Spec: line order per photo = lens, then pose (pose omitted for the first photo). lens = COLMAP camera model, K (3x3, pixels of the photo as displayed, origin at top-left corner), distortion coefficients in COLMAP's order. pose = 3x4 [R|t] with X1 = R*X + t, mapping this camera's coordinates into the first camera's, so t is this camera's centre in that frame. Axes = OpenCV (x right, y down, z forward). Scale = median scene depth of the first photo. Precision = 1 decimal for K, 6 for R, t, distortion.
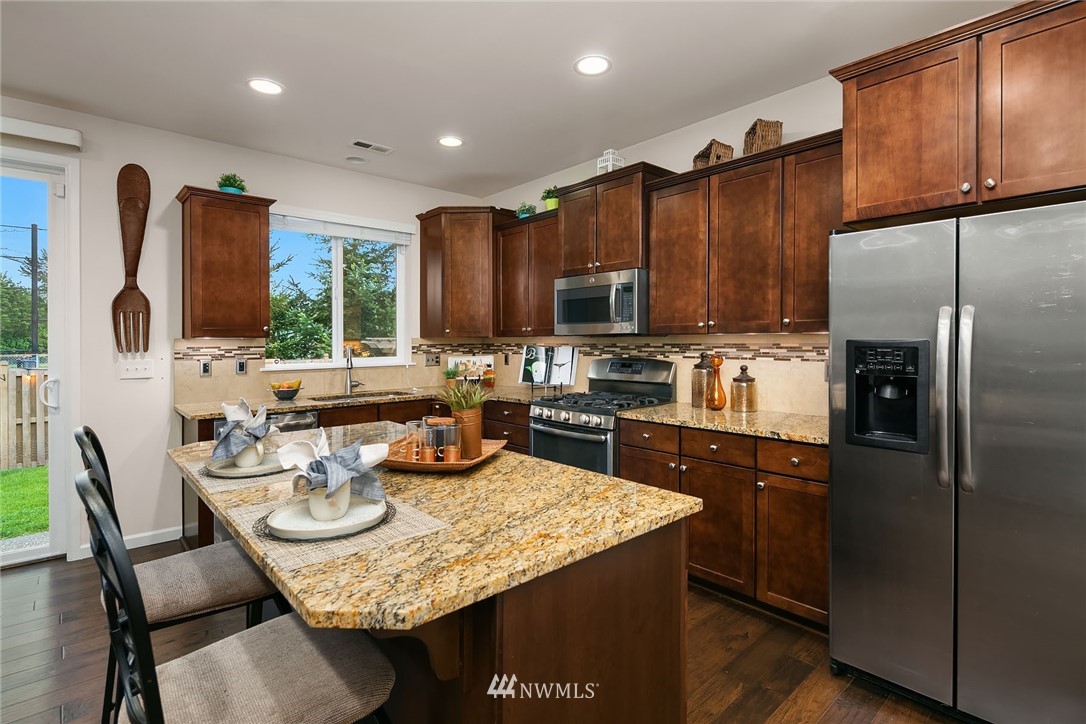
lens RADIAL K [[525.9, 0, 548.1], [0, 525.9, 343.1], [0, 0, 1]] dist [0.007579, -0.004847]
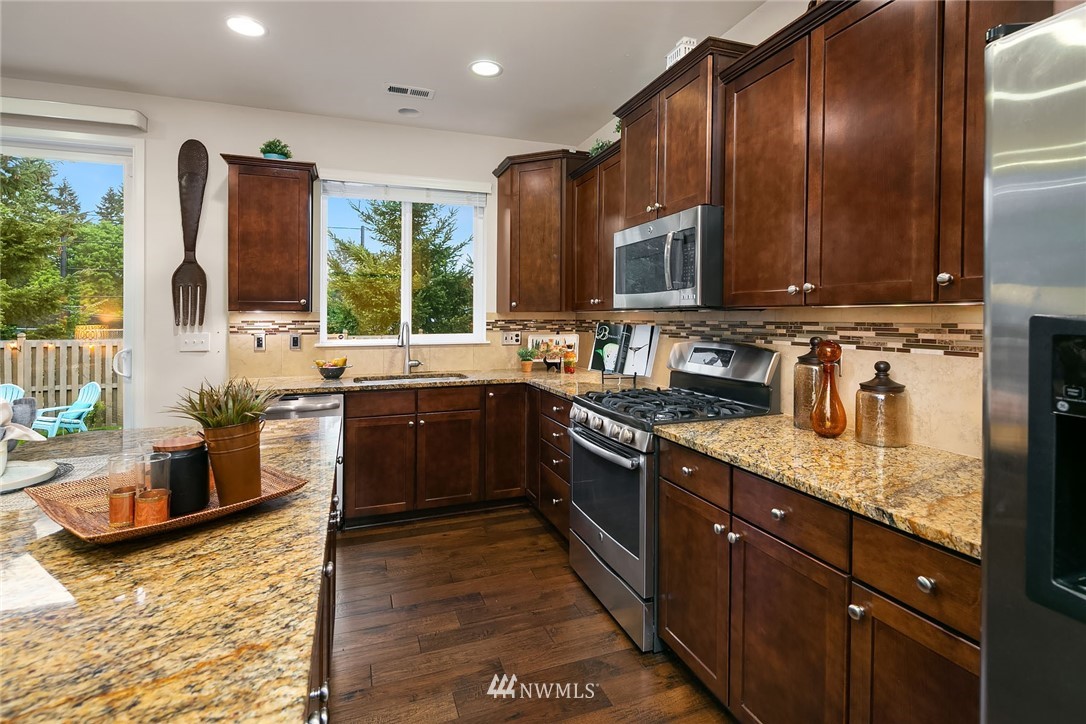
lens RADIAL K [[525.9, 0, 551.0], [0, 525.9, 321.3], [0, 0, 1]] dist [0.007579, -0.004847]
pose [[0.926711, 0.008942, -0.375668, 0.235686], [-0.007435, 0.999957, 0.005463, -0.001167], [0.375701, -0.002270, 0.926738, 0.319997]]
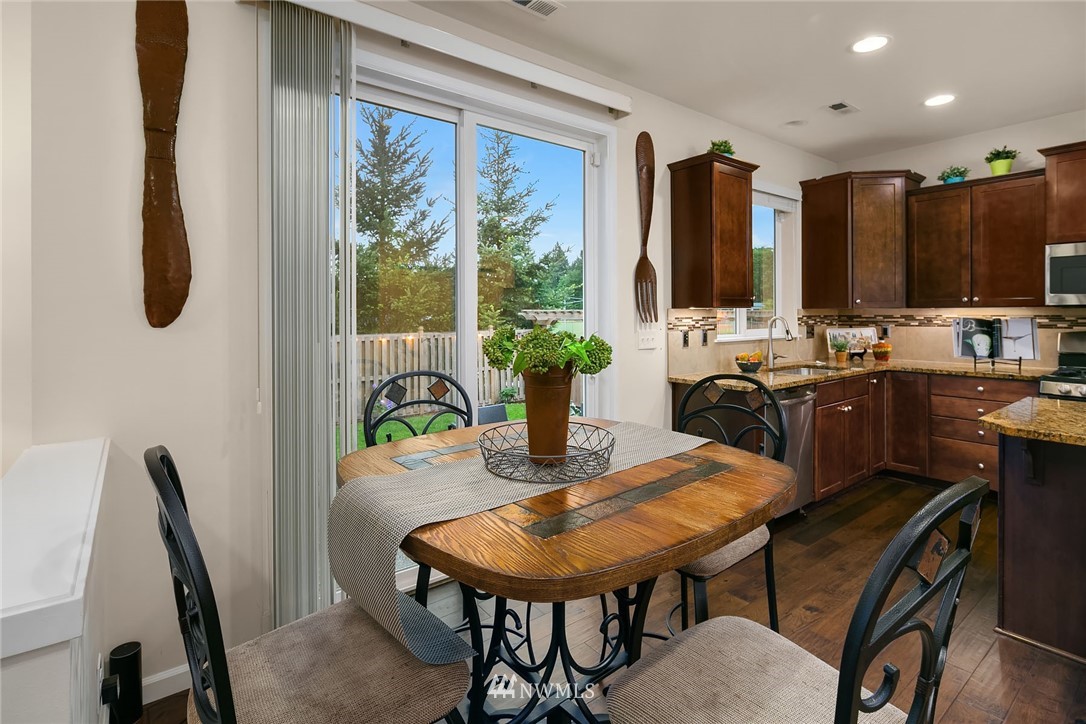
lens RADIAL K [[525.9, 0, 541.7], [0, 525.9, 314.6], [0, 0, 1]] dist [0.007579, -0.004847]
pose [[0.996616, 0.002473, -0.082157, -0.899639], [-0.002690, 0.999993, -0.002538, 0.005880], [0.082150, 0.002750, 0.996616, 0.001733]]
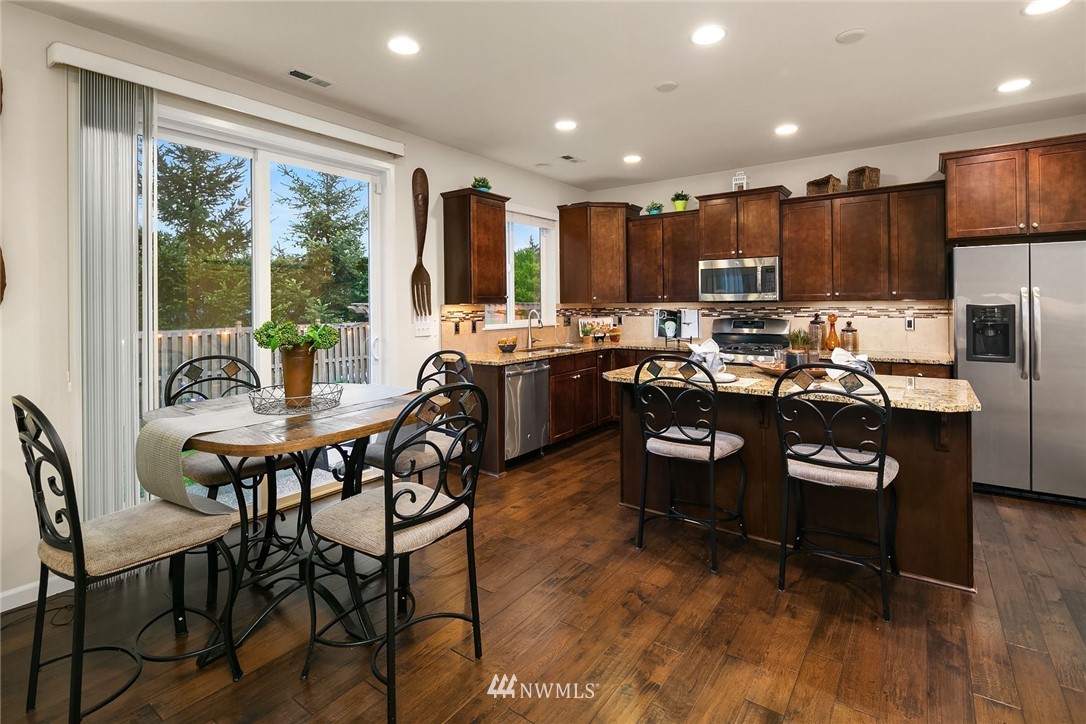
lens RADIAL K [[525.9, 0, 544.2], [0, 525.9, 301.1], [0, 0, 1]] dist [0.007579, -0.004847]
pose [[0.978744, -0.001141, 0.205081, -0.756457], [0.003773, 0.999915, -0.012443, -0.000655], [-0.205049, 0.012952, 0.978666, -0.305041]]
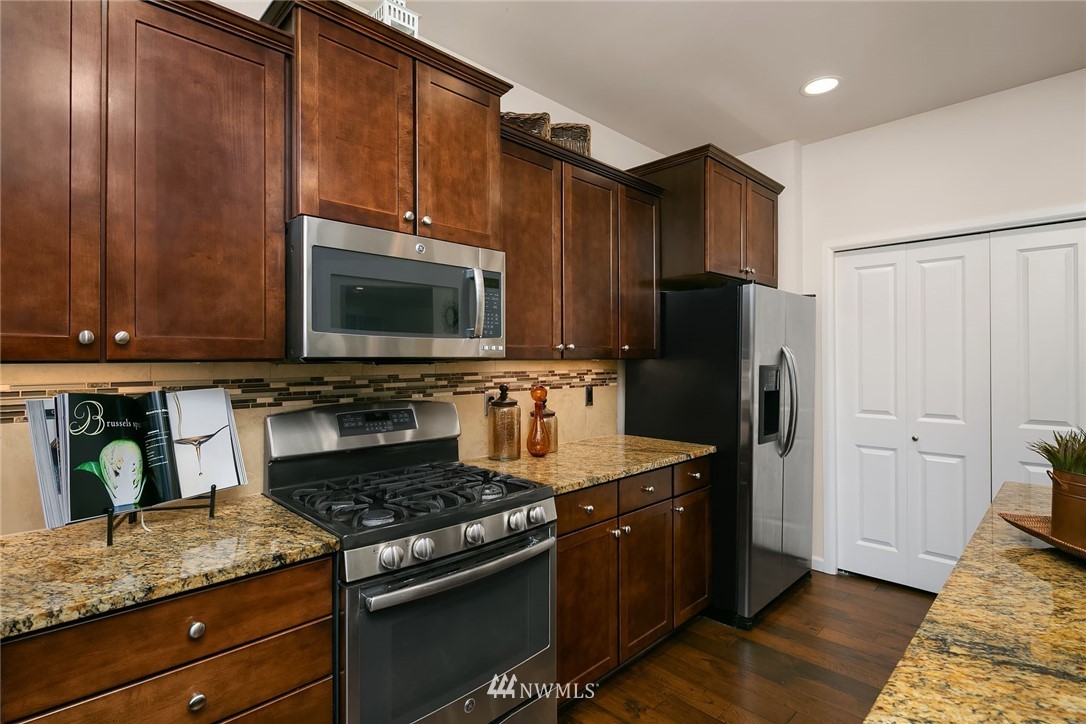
lens RADIAL K [[525.9, 0, 550.7], [0, 525.9, 363.6], [0, 0, 1]] dist [0.007579, -0.004847]
pose [[-0.042134, -0.000391, 0.999112, -0.433796], [0.011758, 0.999930, 0.000887, -0.010968], [-0.999043, 0.011785, -0.042127, 0.942797]]
